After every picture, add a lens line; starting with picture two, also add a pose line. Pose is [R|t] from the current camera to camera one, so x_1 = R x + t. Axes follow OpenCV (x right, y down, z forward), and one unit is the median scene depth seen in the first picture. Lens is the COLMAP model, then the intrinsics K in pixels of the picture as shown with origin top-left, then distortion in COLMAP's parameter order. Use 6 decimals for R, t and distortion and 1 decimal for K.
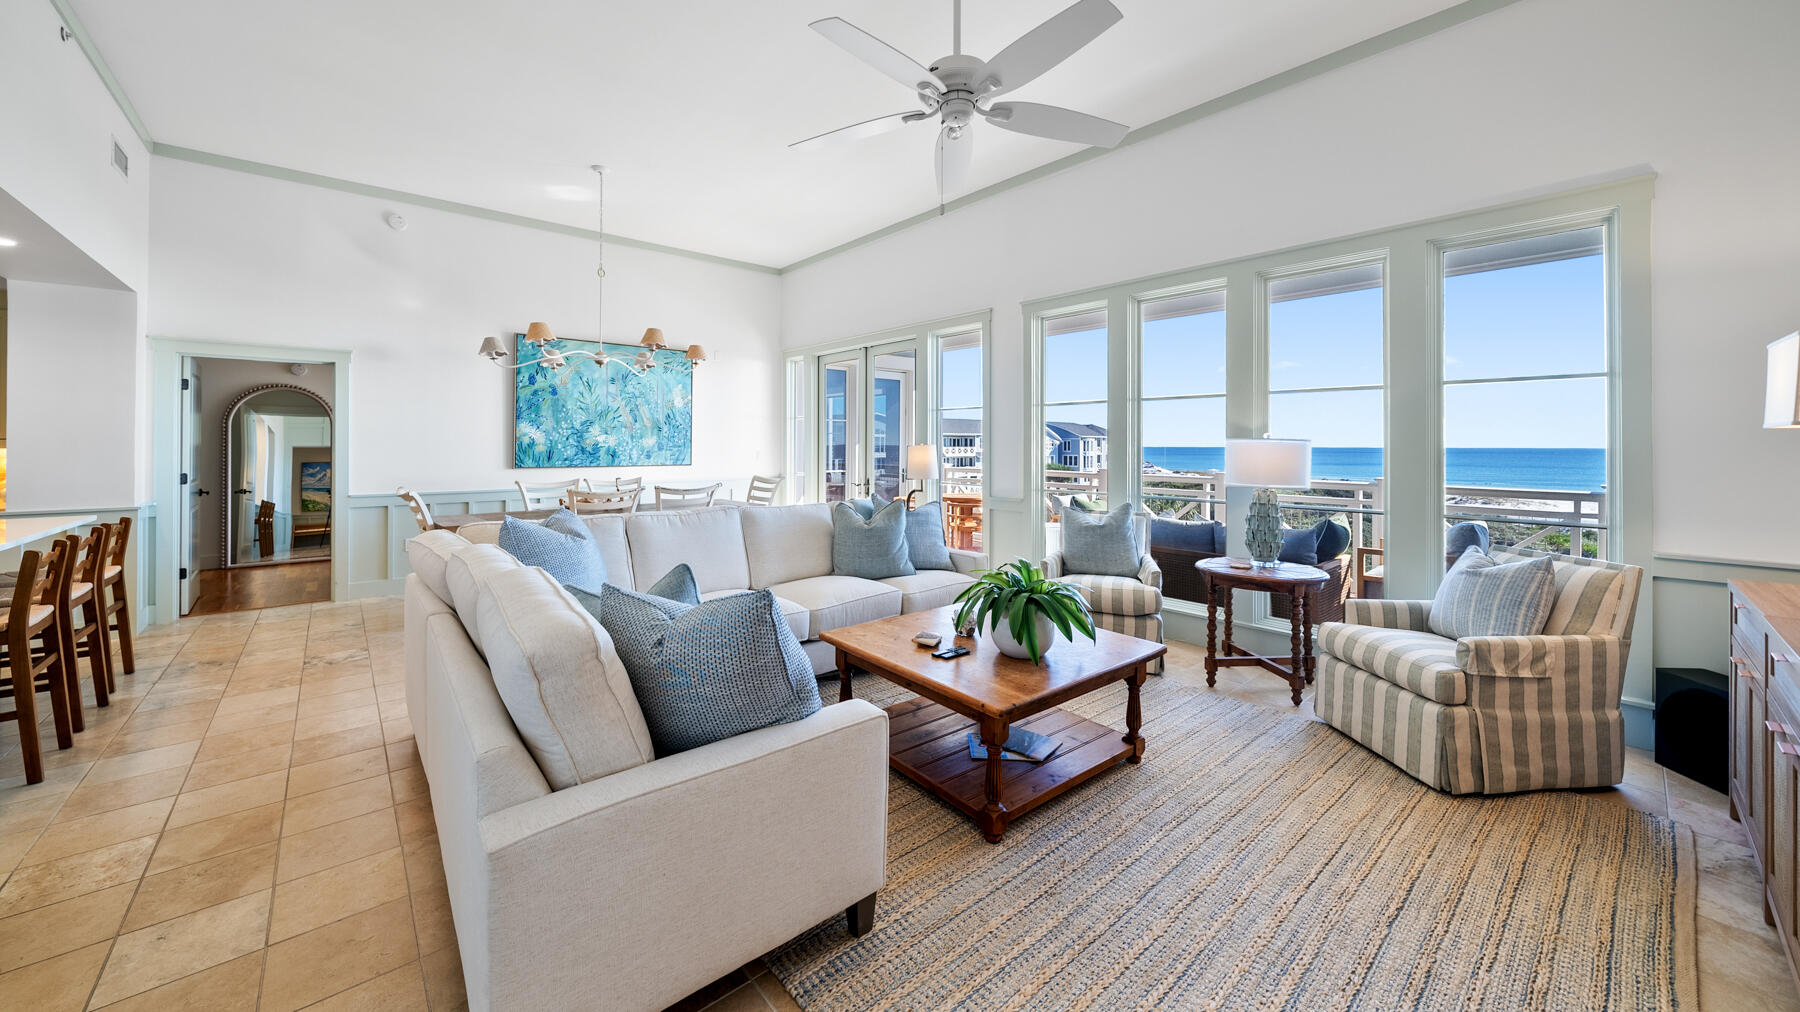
lens RADIAL K [[666.3, 0, 912.3], [0, 666.3, 442.0], [0, 0, 1]] dist [-0.007499, -0.000574]
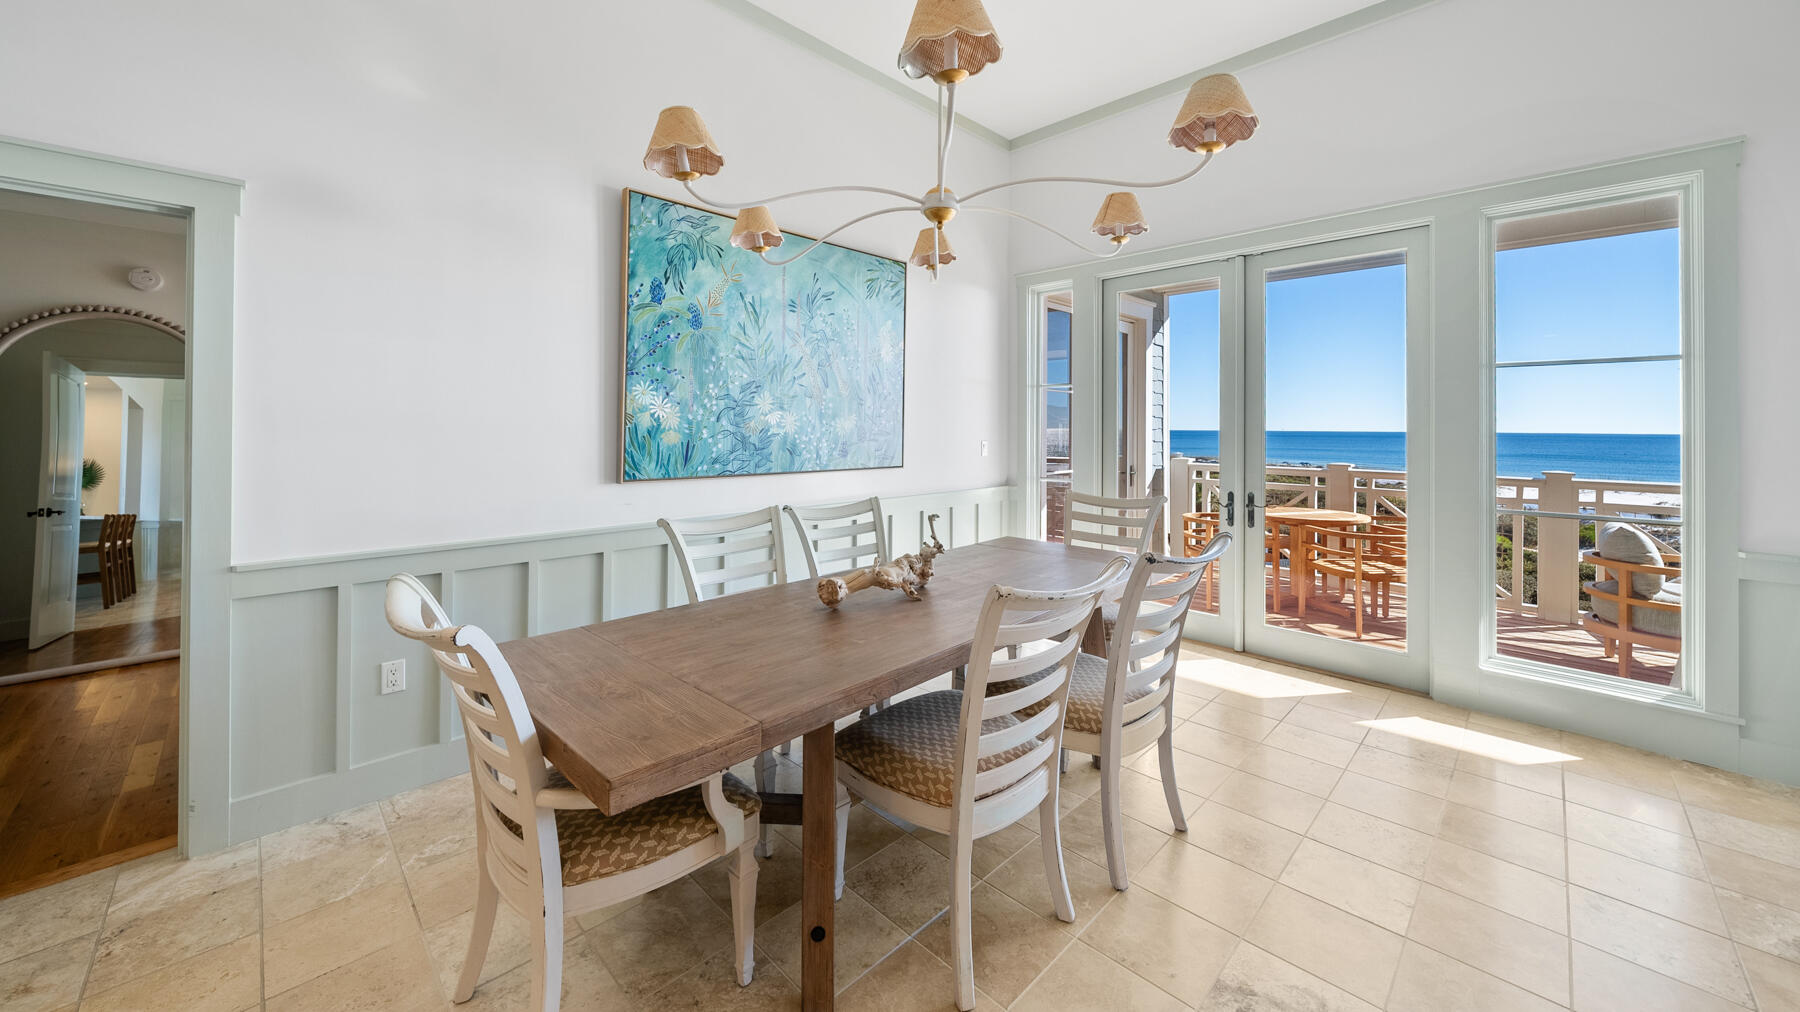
lens RADIAL K [[666.3, 0, 889.1], [0, 666.3, 417.5], [0, 0, 1]] dist [-0.007499, -0.000574]
pose [[0.998690, 0.005971, 0.050818, -0.408487], [-0.005359, 0.999911, -0.012183, -0.000642], [-0.050886, 0.011895, 0.998634, 0.496439]]
